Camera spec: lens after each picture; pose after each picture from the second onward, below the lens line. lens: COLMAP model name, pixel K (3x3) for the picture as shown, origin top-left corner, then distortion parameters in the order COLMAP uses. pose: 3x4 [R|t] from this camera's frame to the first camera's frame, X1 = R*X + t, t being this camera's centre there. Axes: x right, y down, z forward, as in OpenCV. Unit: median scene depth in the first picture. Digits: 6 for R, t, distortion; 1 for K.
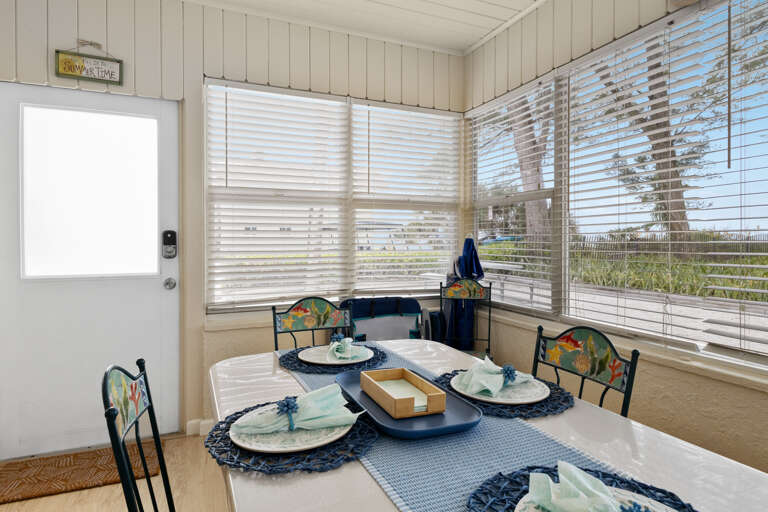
lens RADIAL K [[438.5, 0, 384.6], [0, 438.5, 250.8], [0, 0, 1]] dist [-0.000108, -0.000876]
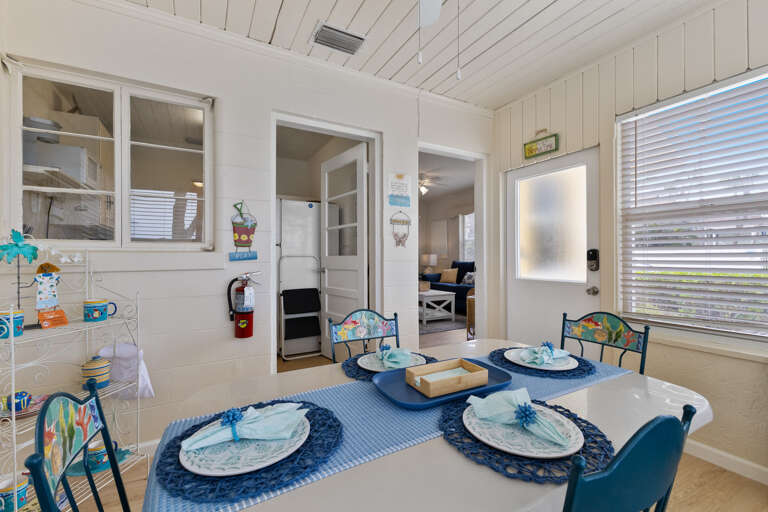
lens RADIAL K [[336.9, 0, 382.9], [0, 336.9, 257.8], [0, 0, 1]] dist [0.003804, -0.000289]
pose [[0.080594, 0.002689, -0.996743, 0.486252], [-0.021949, 0.999759, 0.000922, -0.009565], [0.996505, 0.021804, 0.080633, 0.351001]]
